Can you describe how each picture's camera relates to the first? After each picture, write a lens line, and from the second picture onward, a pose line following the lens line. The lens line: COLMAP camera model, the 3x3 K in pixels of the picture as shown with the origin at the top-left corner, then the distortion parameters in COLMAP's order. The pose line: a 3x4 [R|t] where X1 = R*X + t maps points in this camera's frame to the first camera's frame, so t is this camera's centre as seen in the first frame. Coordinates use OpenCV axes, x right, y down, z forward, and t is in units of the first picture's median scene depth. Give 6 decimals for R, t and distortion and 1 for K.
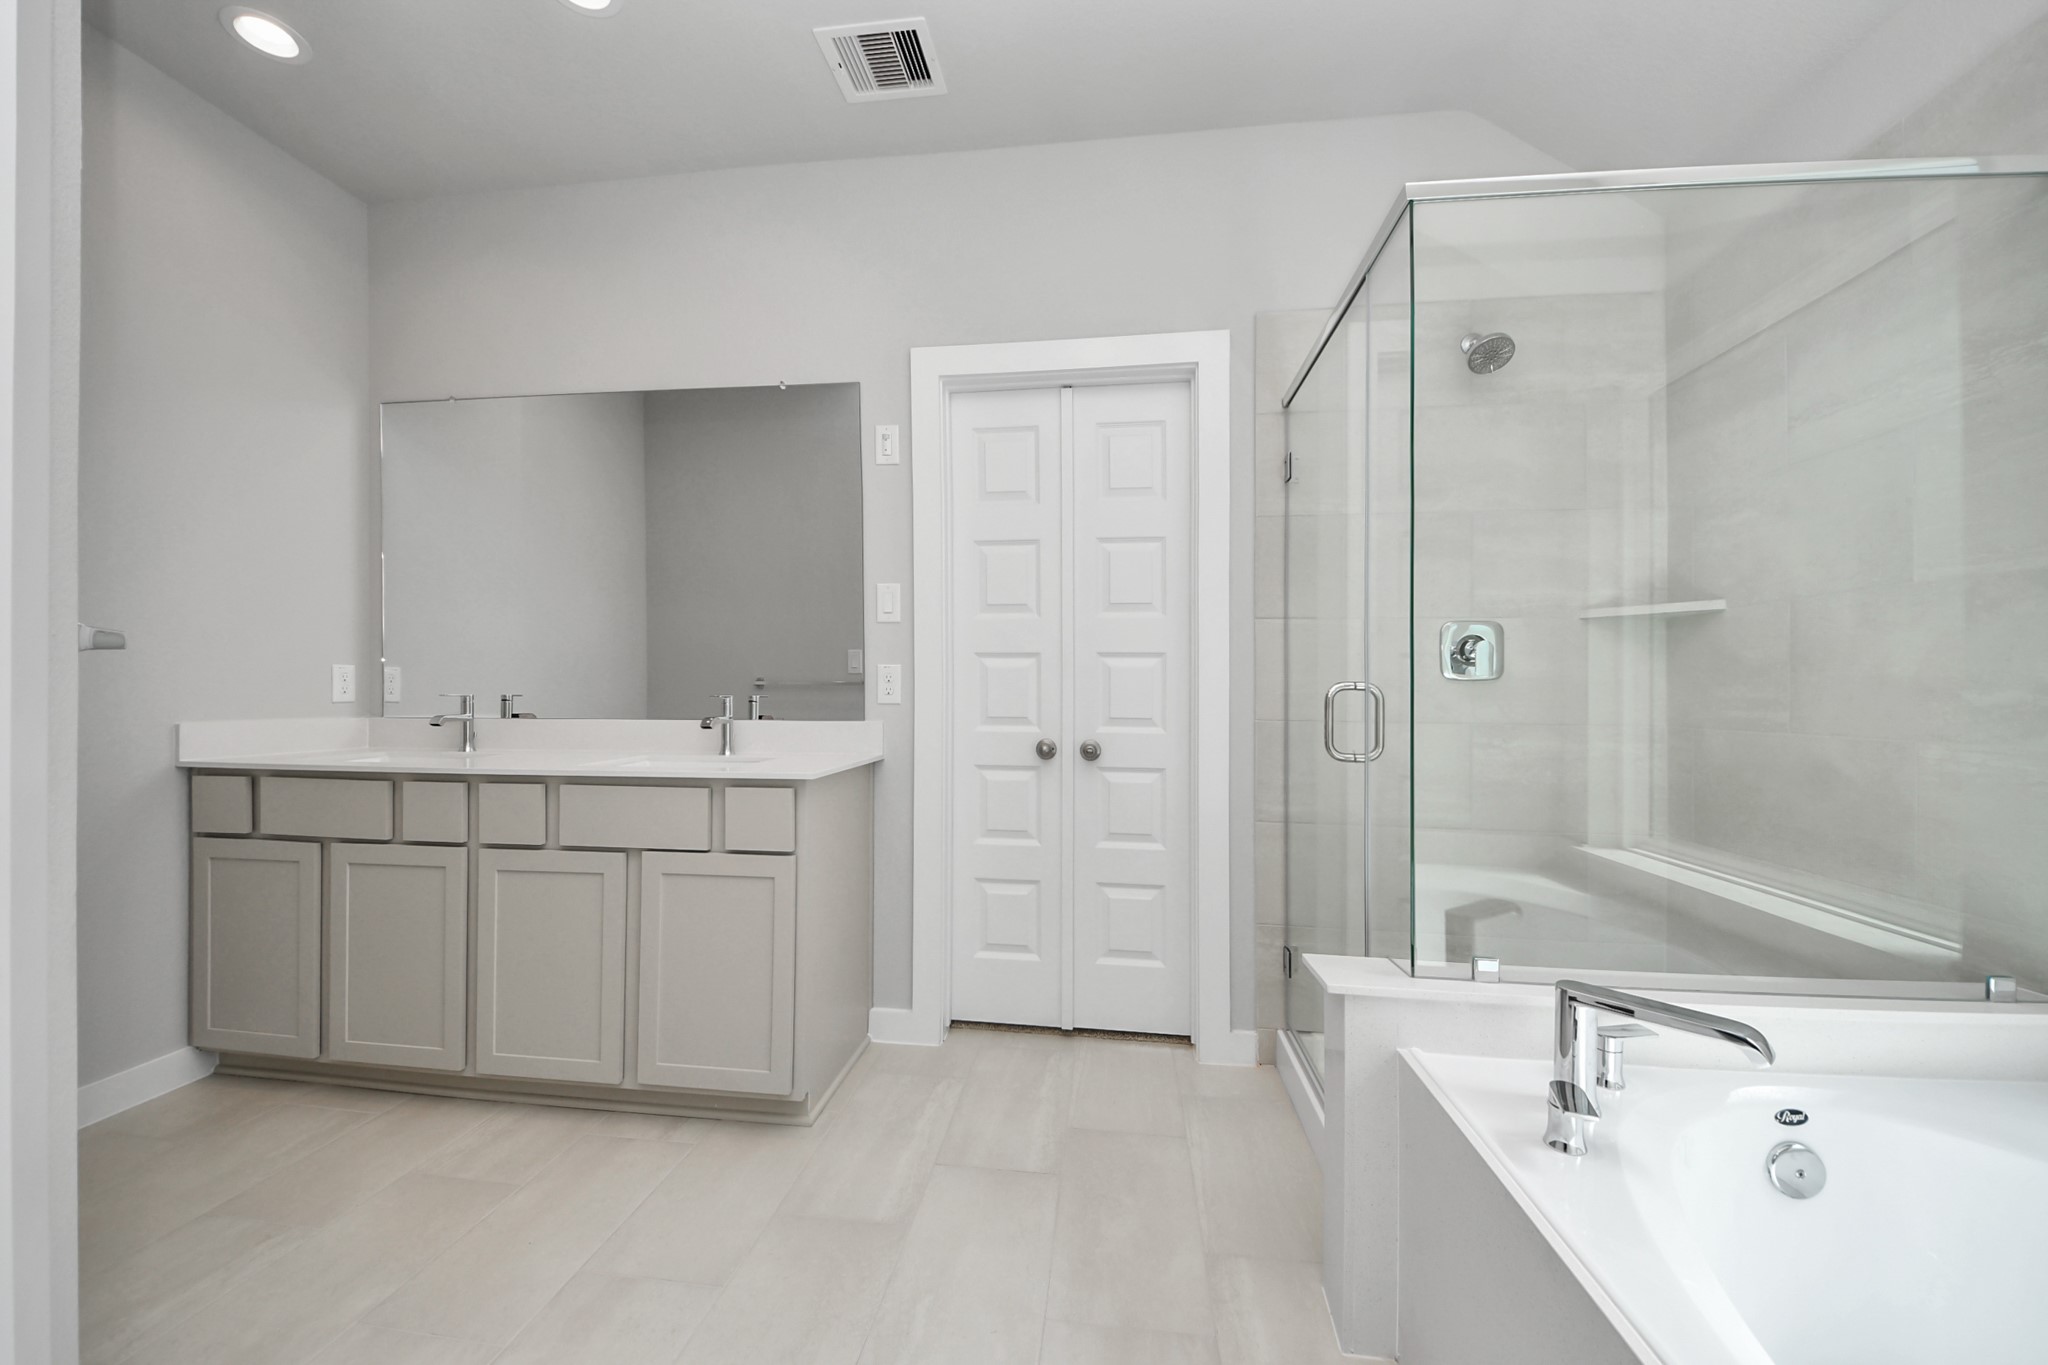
lens RADIAL K [[734.4, 0, 1018.9], [0, 734.4, 695.5], [0, 0, 1]] dist [0.081131, -0.031903]
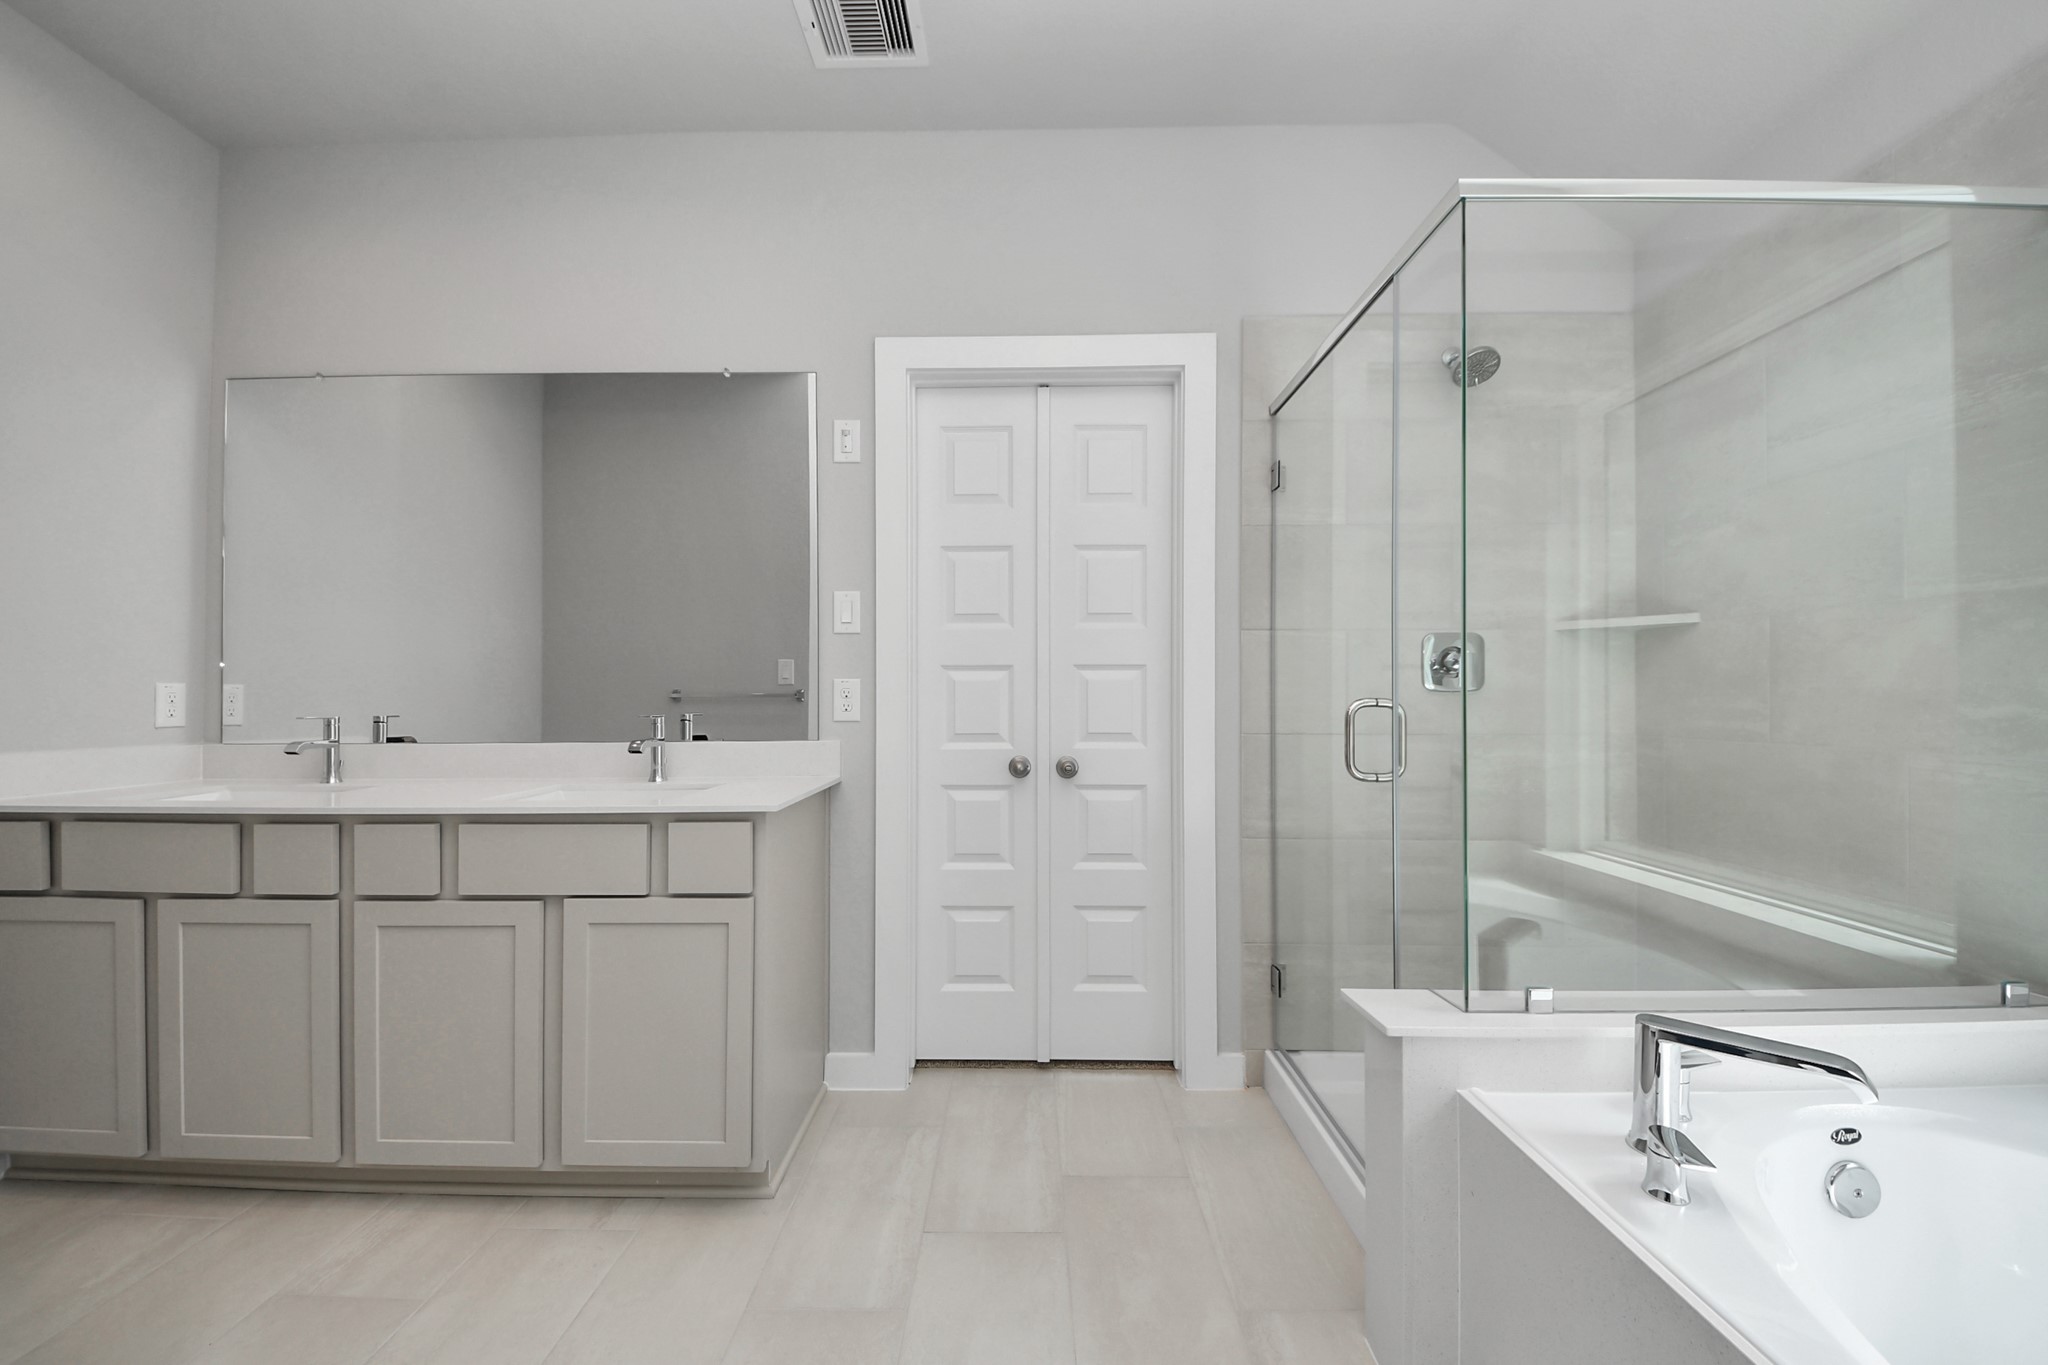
lens RADIAL K [[734.4, 0, 1018.9], [0, 734.4, 695.5], [0, 0, 1]] dist [0.081131, -0.031903]
pose [[0.992560, -0.014062, 0.120944, -0.086931], [0.014565, 0.999889, -0.003282, -0.018204], [-0.120884, 0.005019, 0.992654, 0.067112]]
